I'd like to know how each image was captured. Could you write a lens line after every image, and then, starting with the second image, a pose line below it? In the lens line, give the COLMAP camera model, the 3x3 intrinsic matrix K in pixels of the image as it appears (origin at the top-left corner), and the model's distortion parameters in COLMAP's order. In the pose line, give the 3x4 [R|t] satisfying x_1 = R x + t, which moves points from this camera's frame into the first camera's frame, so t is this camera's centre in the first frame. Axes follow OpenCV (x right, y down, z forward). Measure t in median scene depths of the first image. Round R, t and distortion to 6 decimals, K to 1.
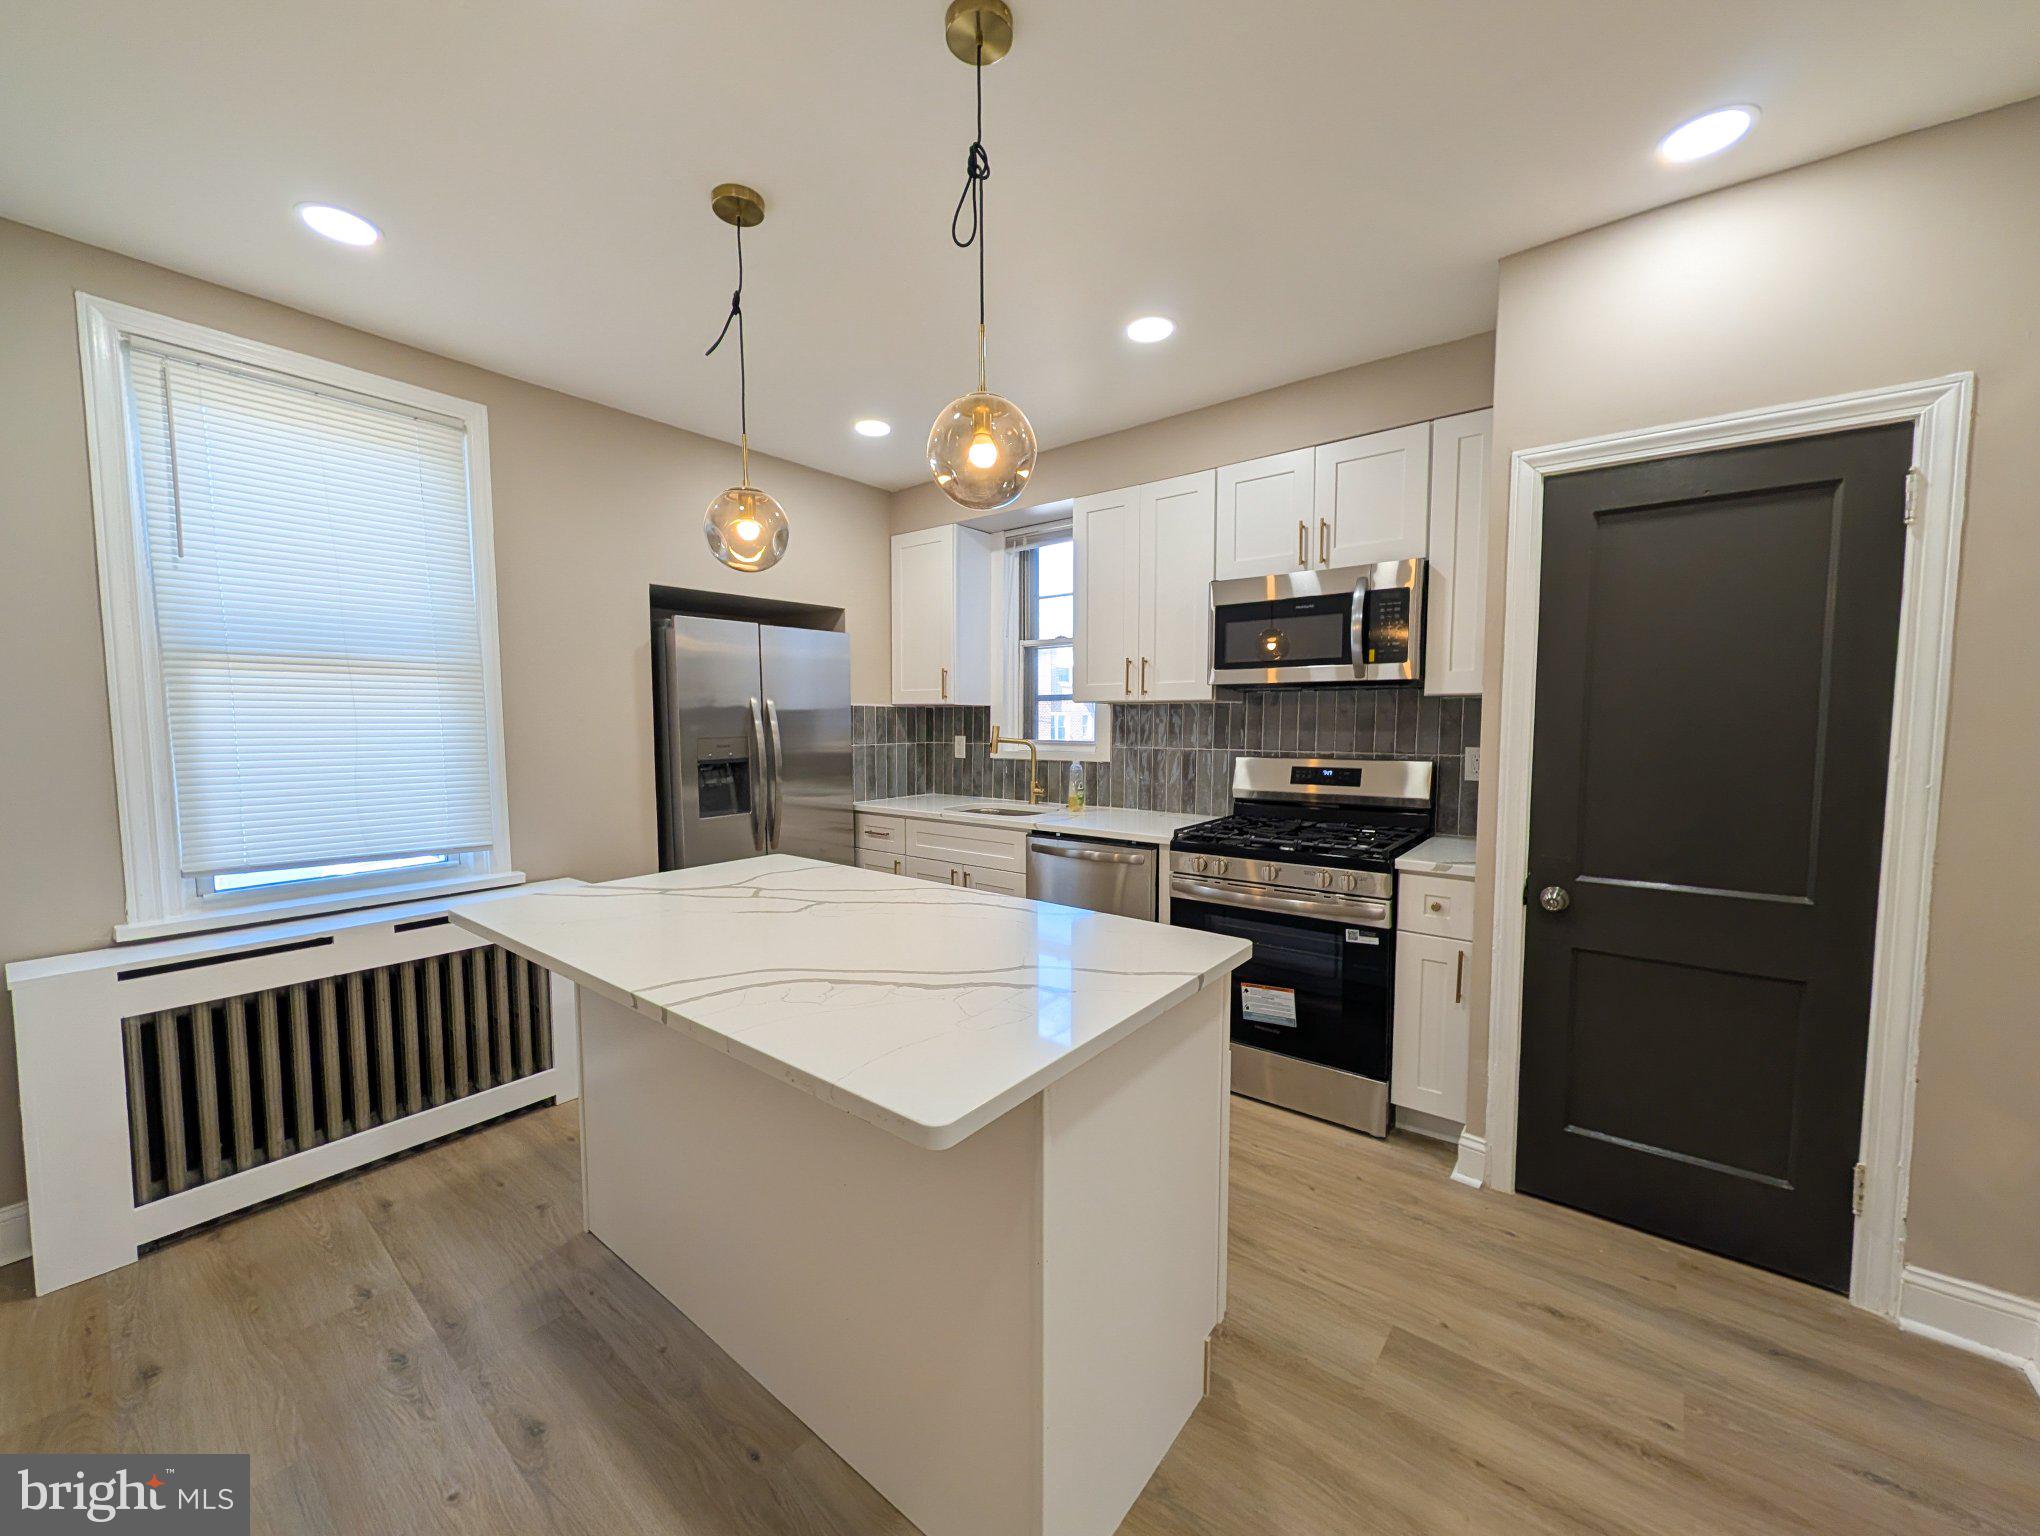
lens RADIAL K [[784.3, 0, 1020.0], [0, 784.3, 768.0], [0, 0, 1]] dist [0.004799, -0.000296]
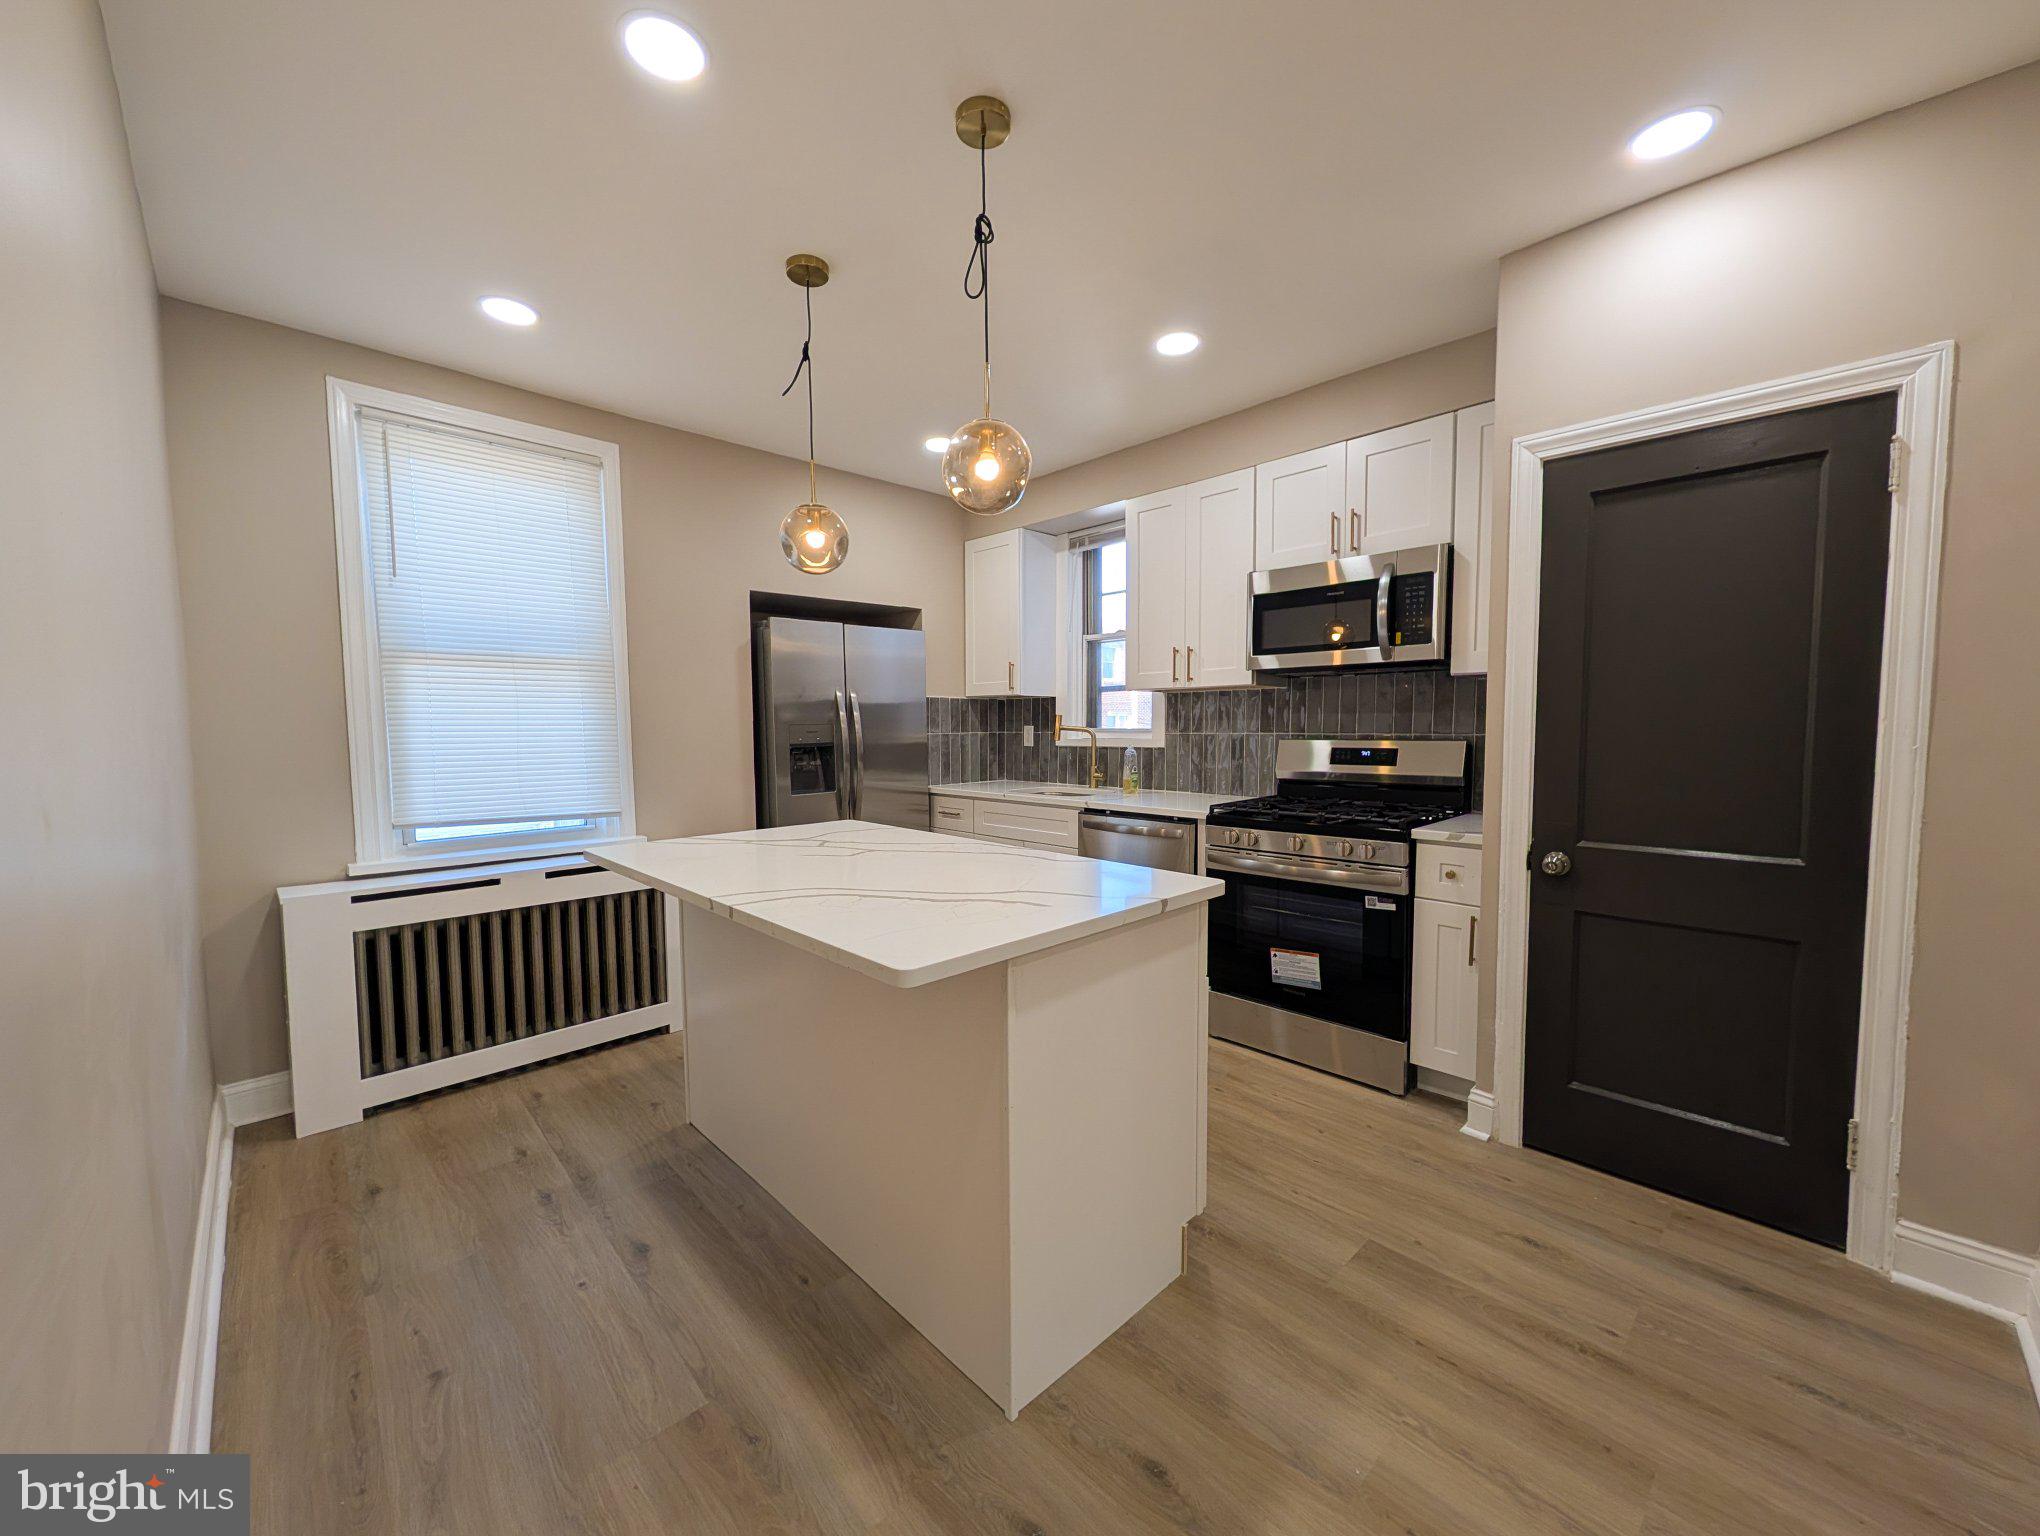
lens RADIAL K [[784.3, 0, 1020.0], [0, 784.3, 768.0], [0, 0, 1]] dist [0.004799, -0.000296]
pose [[0.991245, 0.001909, -0.132023, 0.108566], [-0.002595, 0.999984, -0.005024, 0.045482], [0.132011, 0.005323, 0.991234, -0.127781]]
